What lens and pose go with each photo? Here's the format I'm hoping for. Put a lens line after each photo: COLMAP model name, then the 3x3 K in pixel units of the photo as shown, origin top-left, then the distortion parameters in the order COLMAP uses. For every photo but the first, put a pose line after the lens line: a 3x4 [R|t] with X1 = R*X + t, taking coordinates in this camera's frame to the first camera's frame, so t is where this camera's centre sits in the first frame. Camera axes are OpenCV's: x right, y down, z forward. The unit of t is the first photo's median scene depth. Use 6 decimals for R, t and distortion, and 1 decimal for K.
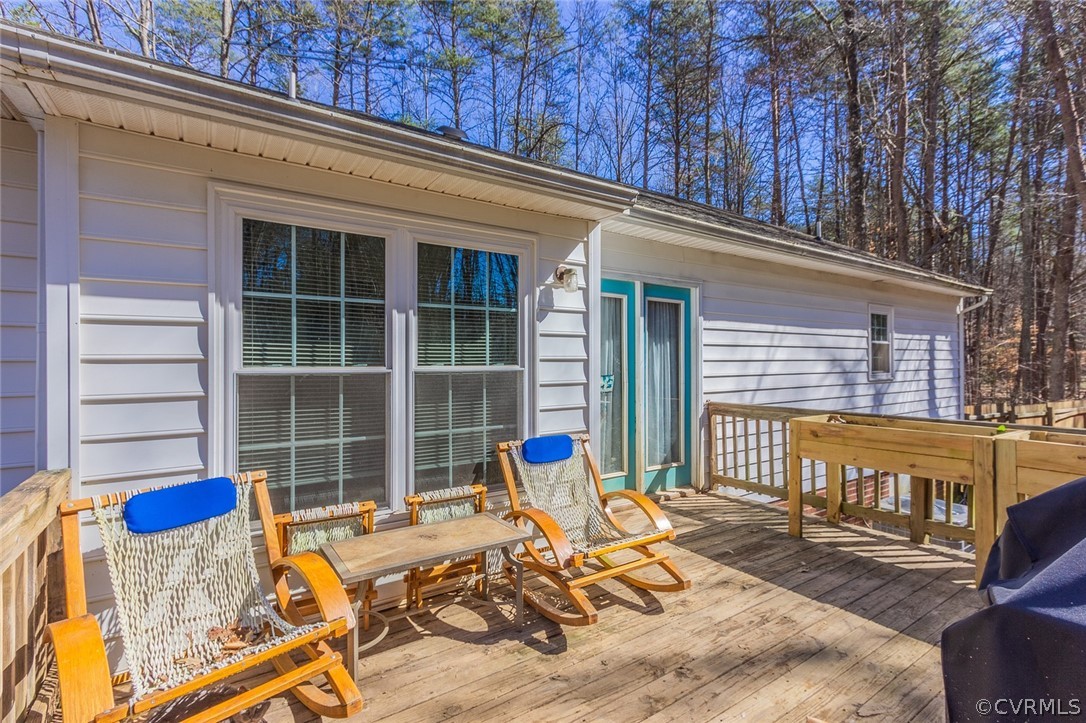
lens RADIAL K [[510.1, 0, 571.2], [0, 510.1, 359.9], [0, 0, 1]] dist [0.021375, -0.000283]
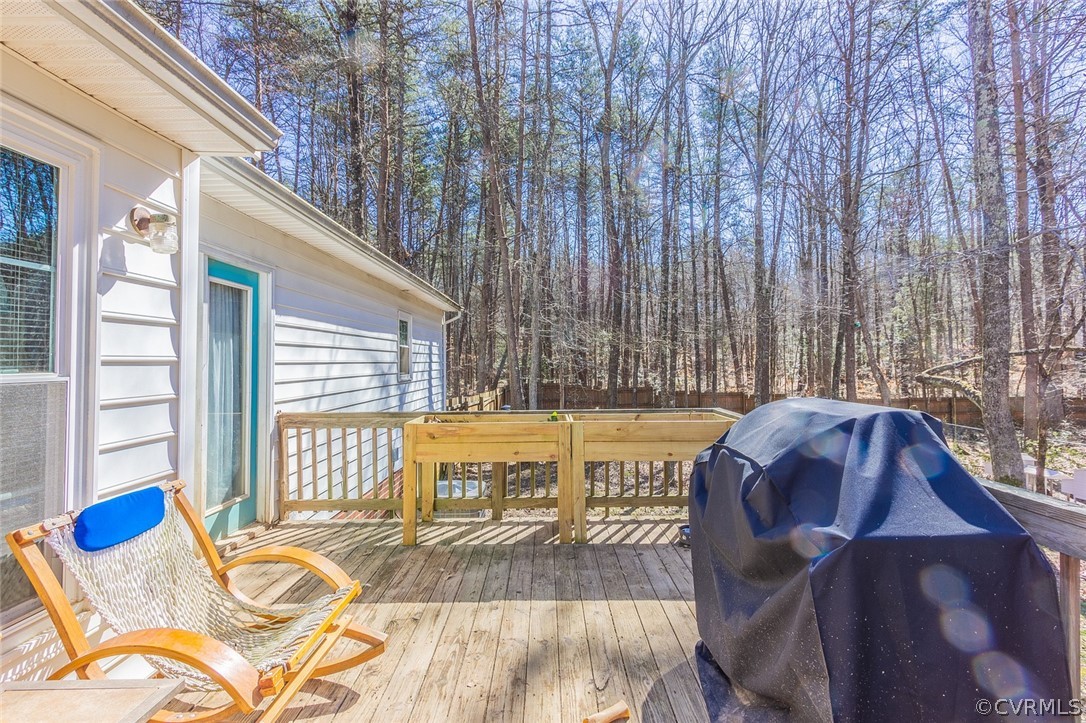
lens RADIAL K [[510.1, 0, 539.9], [0, 510.1, 346.2], [0, 0, 1]] dist [0.021375, -0.000283]
pose [[0.588260, 0.025177, 0.808280, -0.200292], [0.000805, 0.999497, -0.031719, 0.000942], [-0.808672, 0.019309, 0.587943, 0.224138]]
